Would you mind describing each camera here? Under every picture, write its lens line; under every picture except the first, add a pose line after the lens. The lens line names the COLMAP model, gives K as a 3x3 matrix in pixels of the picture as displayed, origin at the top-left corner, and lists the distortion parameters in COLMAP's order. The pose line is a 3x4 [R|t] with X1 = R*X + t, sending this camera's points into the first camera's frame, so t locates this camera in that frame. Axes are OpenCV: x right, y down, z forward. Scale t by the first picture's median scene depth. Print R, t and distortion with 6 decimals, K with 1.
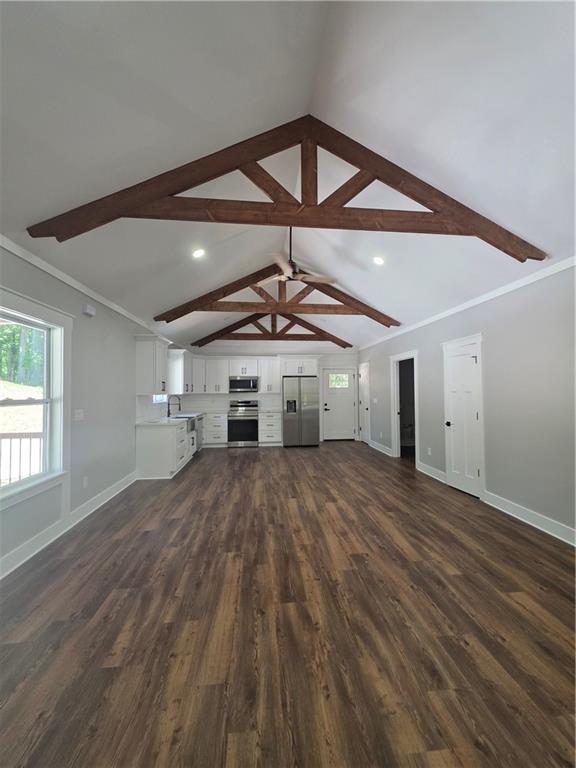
lens RADIAL K [[305.6, 0, 289.1], [0, 305.6, 385.7], [0, 0, 1]] dist [0.004578, -0.000799]
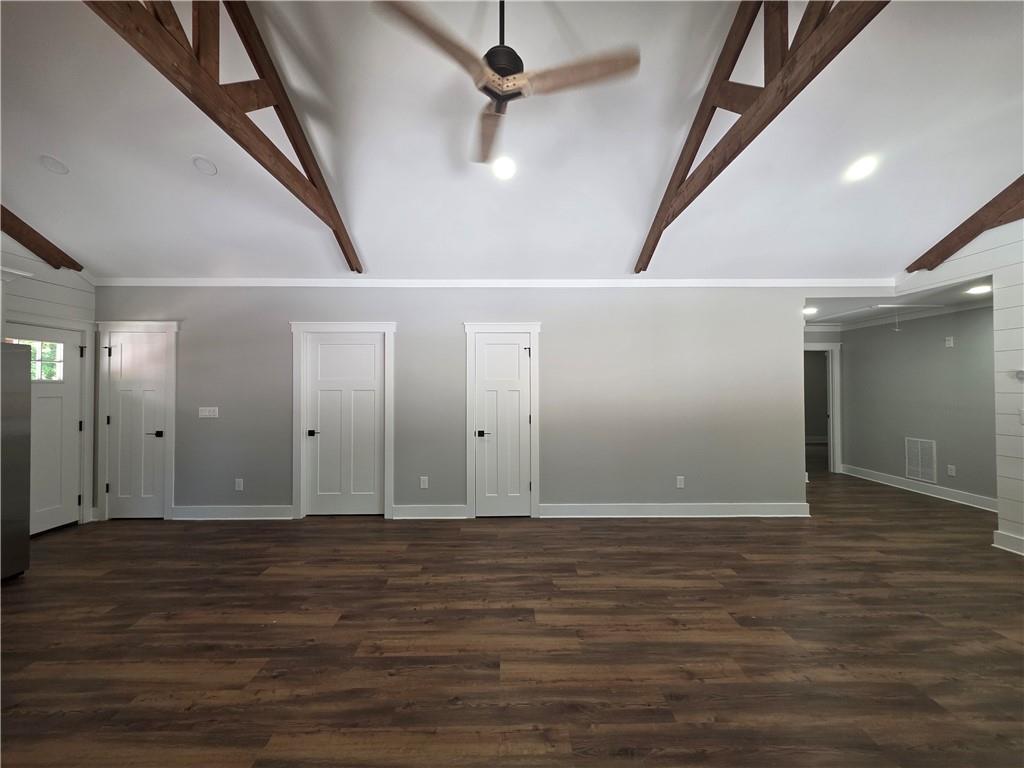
lens RADIAL K [[407.4, 0, 511.5], [0, 407.4, 383.9], [0, 0, 1]] dist [0.004578, -0.000799]
pose [[0.092116, 0.014644, 0.995641, -0.556196], [-0.014304, 0.999808, -0.013382, 0.019764], [-0.995646, -0.013009, 0.092308, 1.041259]]
